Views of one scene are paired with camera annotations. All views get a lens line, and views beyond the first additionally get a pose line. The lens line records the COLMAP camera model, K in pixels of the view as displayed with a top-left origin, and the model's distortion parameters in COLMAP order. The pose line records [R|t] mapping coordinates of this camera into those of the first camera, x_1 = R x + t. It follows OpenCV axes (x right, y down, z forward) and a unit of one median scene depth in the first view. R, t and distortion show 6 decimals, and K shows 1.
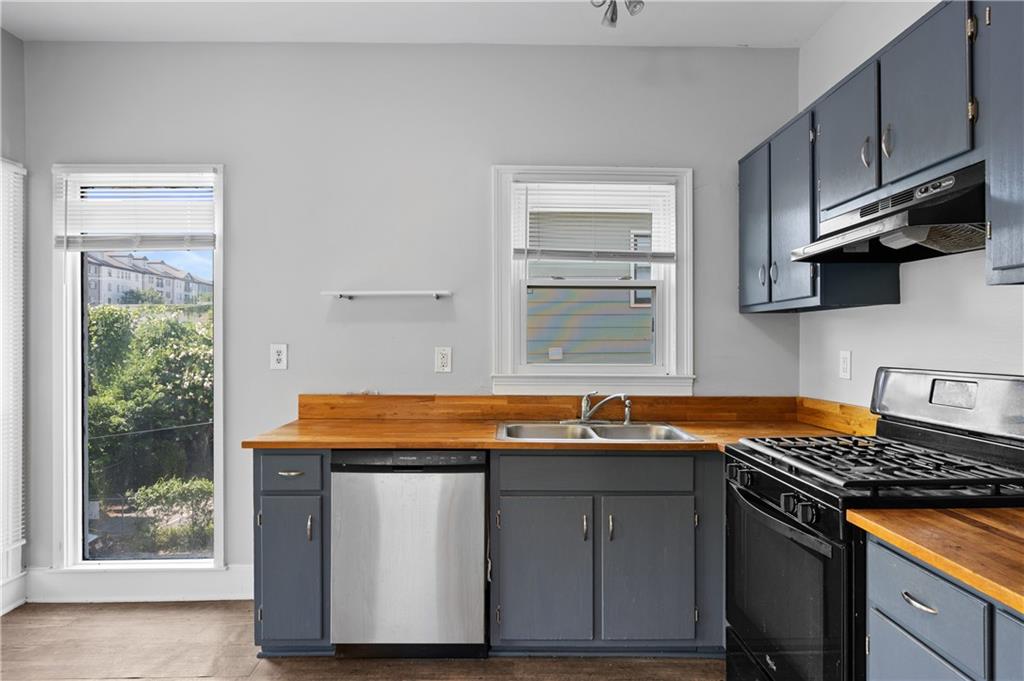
lens RADIAL K [[589.2, 0, 517.1], [0, 589.2, 345.0], [0, 0, 1]] dist [0.000128, -0.000269]
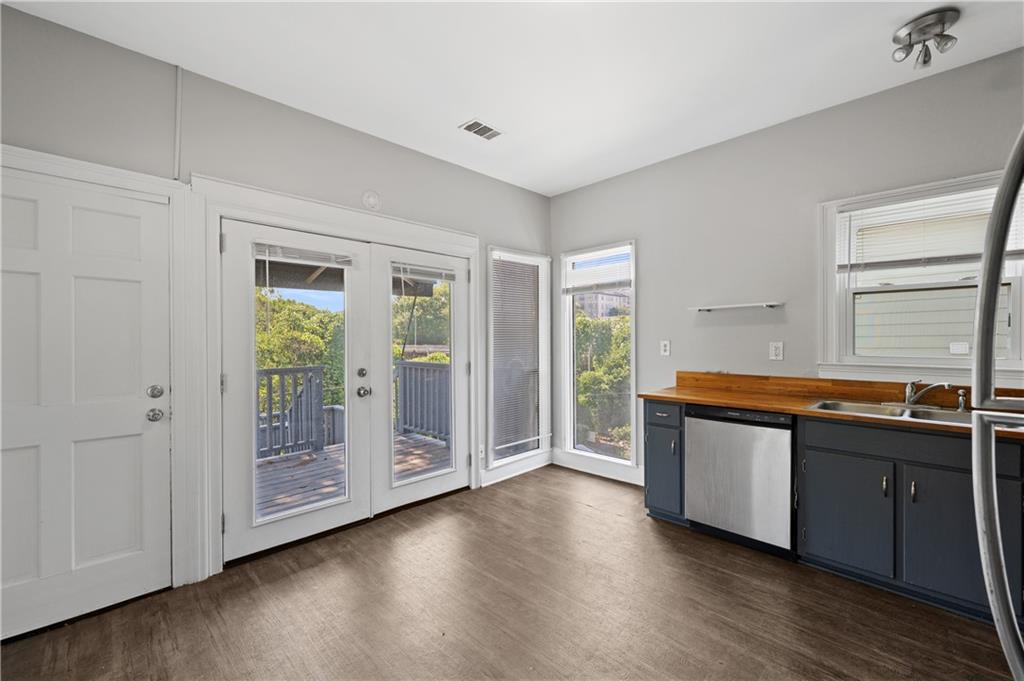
lens RADIAL K [[425.7, 0, 519.3], [0, 425.7, 344.6], [0, 0, 1]] dist [-0.000893, -0.000224]
pose [[0.696992, 0.001851, -0.717077, 0.179045], [0.004341, 0.999967, 0.006801, 0.000193], [0.717066, -0.007853, 0.696961, -0.146416]]
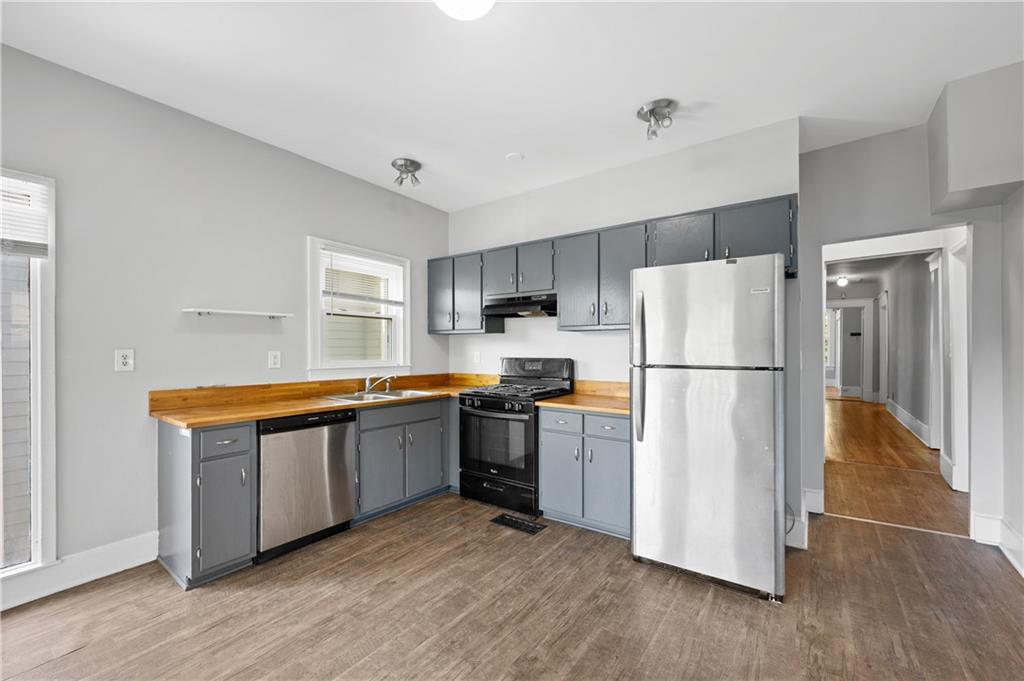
lens RADIAL K [[408.0, 0, 518.0], [0, 408.0, 348.2], [0, 0, 1]] dist [-0.000241, 0.000030]
pose [[0.594573, 0.000879, 0.804041, -0.601958], [0.005820, 0.999969, -0.005396, 0.005299], [-0.804021, 0.007888, 0.594549, -0.100389]]
